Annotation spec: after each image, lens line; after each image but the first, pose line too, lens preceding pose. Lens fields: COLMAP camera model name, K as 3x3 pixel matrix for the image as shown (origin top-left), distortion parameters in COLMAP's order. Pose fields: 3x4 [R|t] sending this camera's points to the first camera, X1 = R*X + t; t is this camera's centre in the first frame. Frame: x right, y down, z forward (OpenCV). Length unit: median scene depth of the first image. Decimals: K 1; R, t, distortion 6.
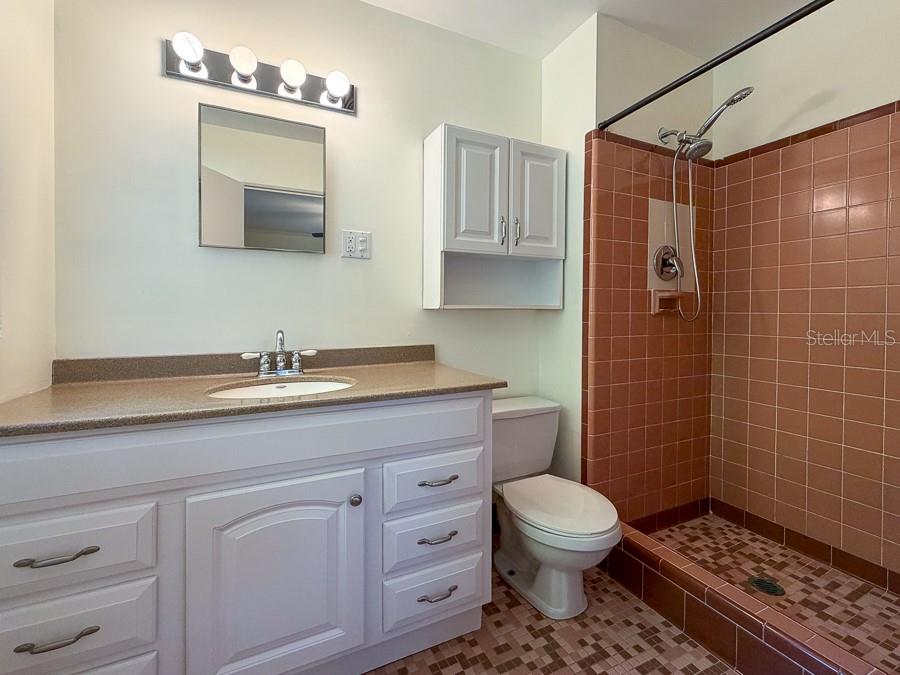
lens RADIAL K [[368.6, 0, 449.7], [0, 368.6, 335.3], [0, 0, 1]] dist [-0.001433, 0.000118]
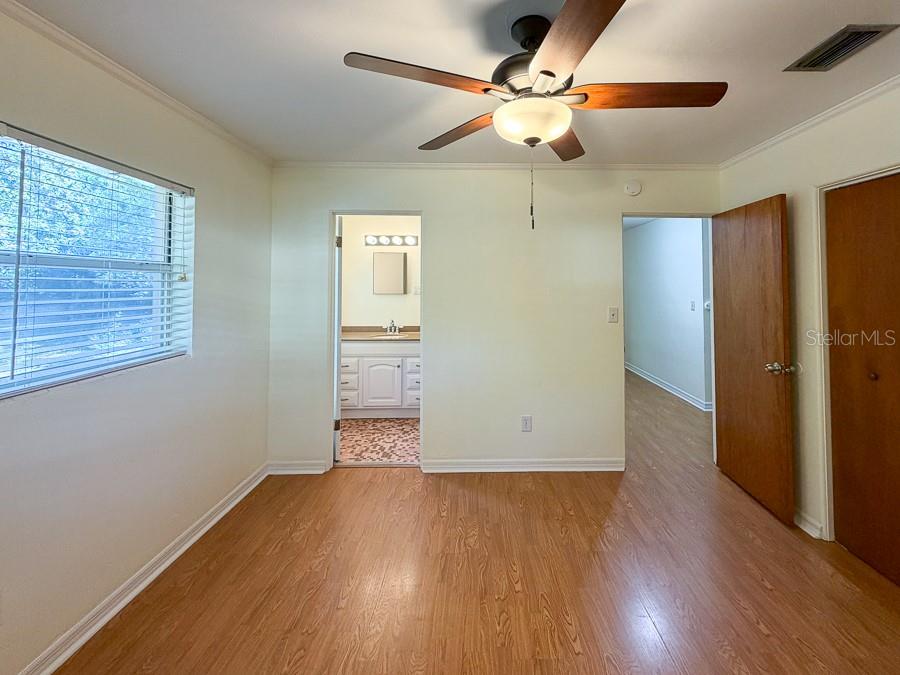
lens RADIAL K [[368.6, 0, 449.7], [0, 368.6, 335.3], [0, 0, 1]] dist [-0.001433, 0.000118]
pose [[0.860138, 0.065742, -0.505806, 1.860161], [-0.037778, 0.997146, 0.065362, -0.121238], [0.508660, -0.037112, 0.860167, -1.759325]]
